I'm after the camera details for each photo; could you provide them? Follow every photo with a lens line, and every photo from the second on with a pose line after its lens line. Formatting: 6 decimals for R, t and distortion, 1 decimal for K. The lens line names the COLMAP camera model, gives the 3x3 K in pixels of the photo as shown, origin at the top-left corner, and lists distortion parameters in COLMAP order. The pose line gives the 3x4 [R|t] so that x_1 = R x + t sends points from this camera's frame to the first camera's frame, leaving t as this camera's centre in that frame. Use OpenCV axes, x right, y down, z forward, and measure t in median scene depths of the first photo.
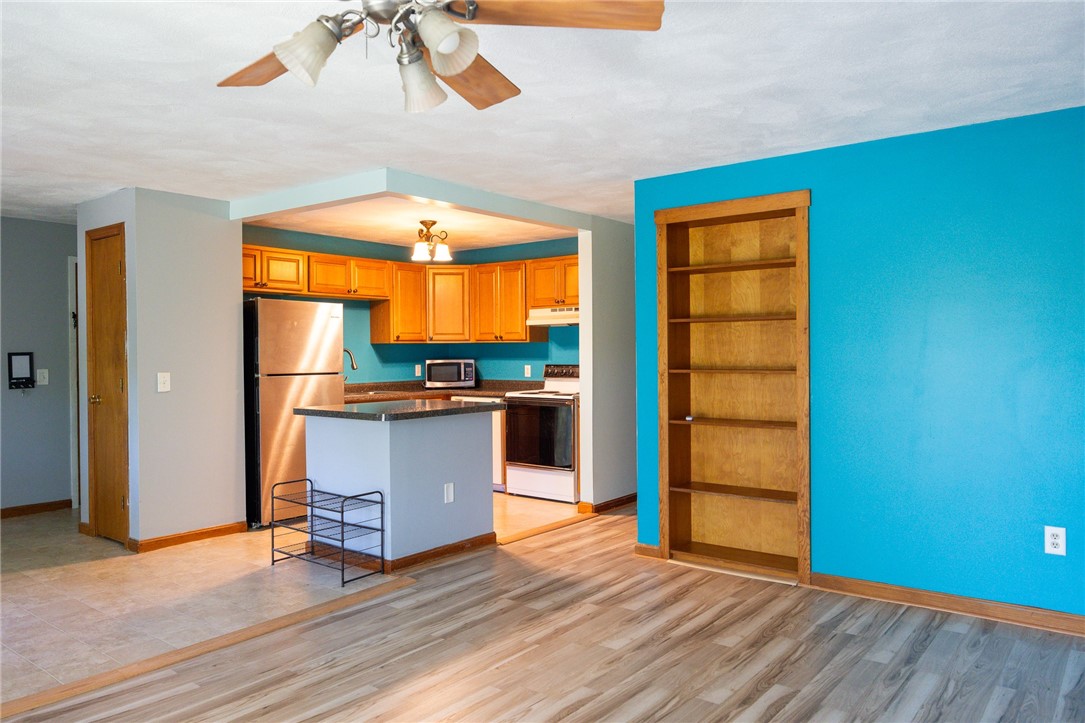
lens RADIAL K [[793.4, 0, 542.5], [0, 793.4, 361.5], [0, 0, 1]] dist [-0.002561, 0.006300]
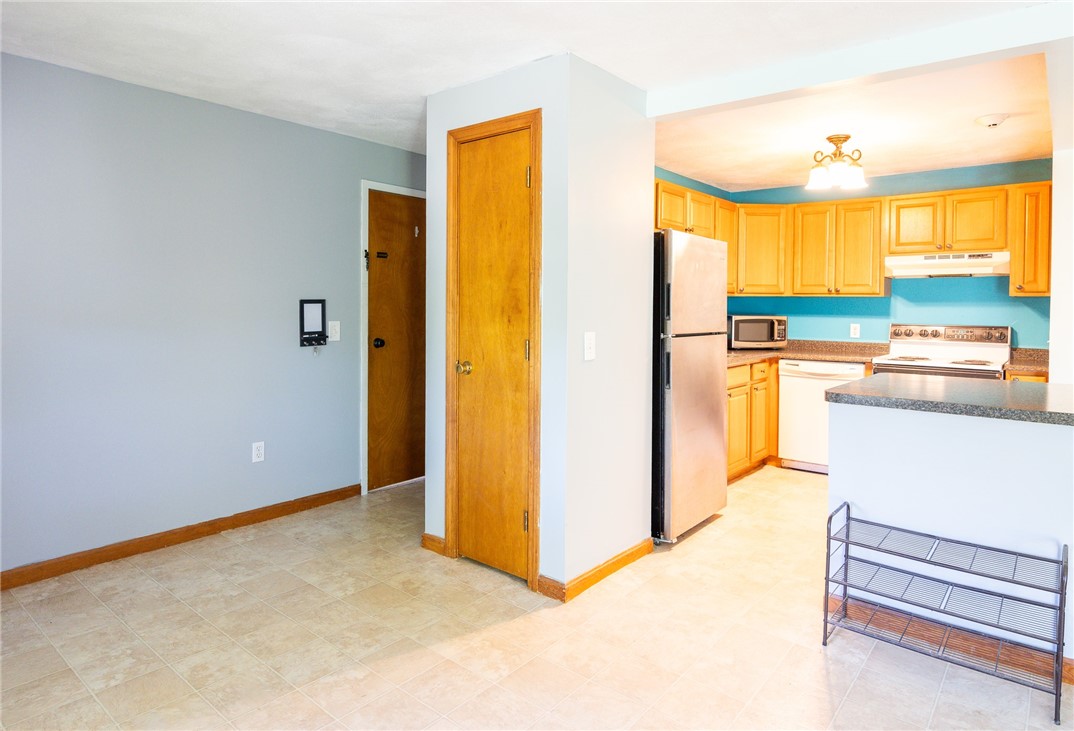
lens RADIAL K [[664.5, 0, 535.3], [0, 664.5, 317.7], [0, 0, 1]] dist [0.017507, 0.001861]
pose [[0.999621, 0.016490, -0.022055, -0.387132], [-0.016361, 0.999848, 0.006012, -0.000777], [0.022150, -0.005648, 0.999739, 0.322190]]
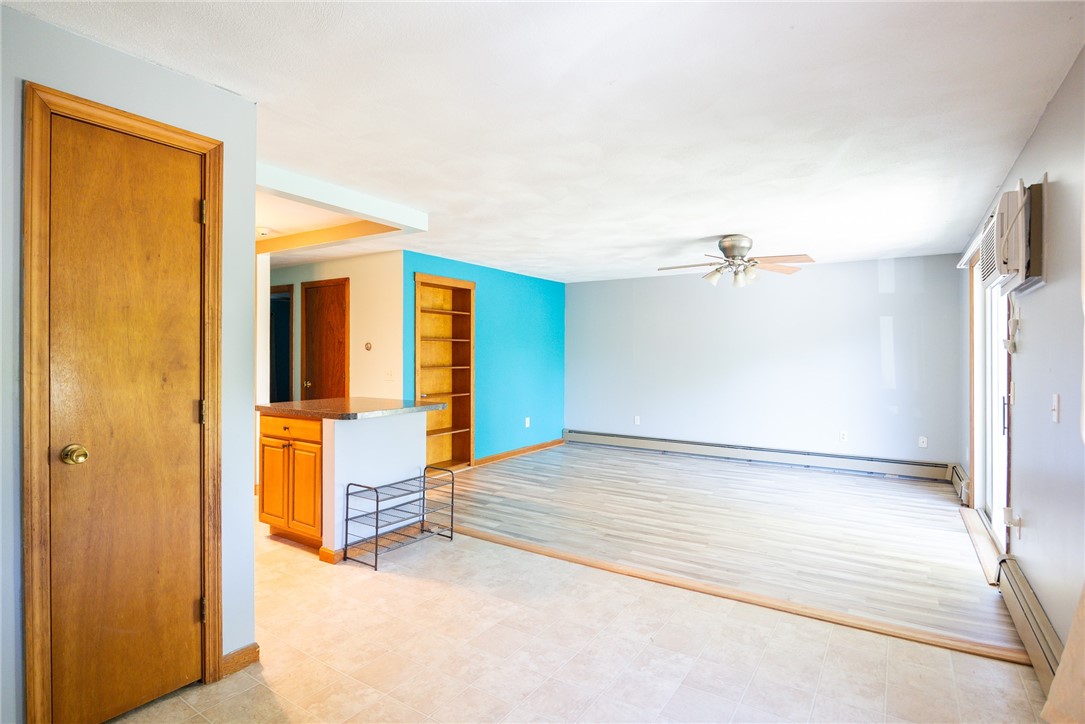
lens RADIAL K [[539.0, 0, 542.5], [0, 539.0, 362.0], [0, 0, 1]] dist [-0.004836, -0.000115]
pose [[-0.092951, -0.006169, 0.995652, -1.592738], [0.007924, 0.999945, 0.006936, -0.018207], [-0.995639, 0.008534, -0.092897, 1.301278]]
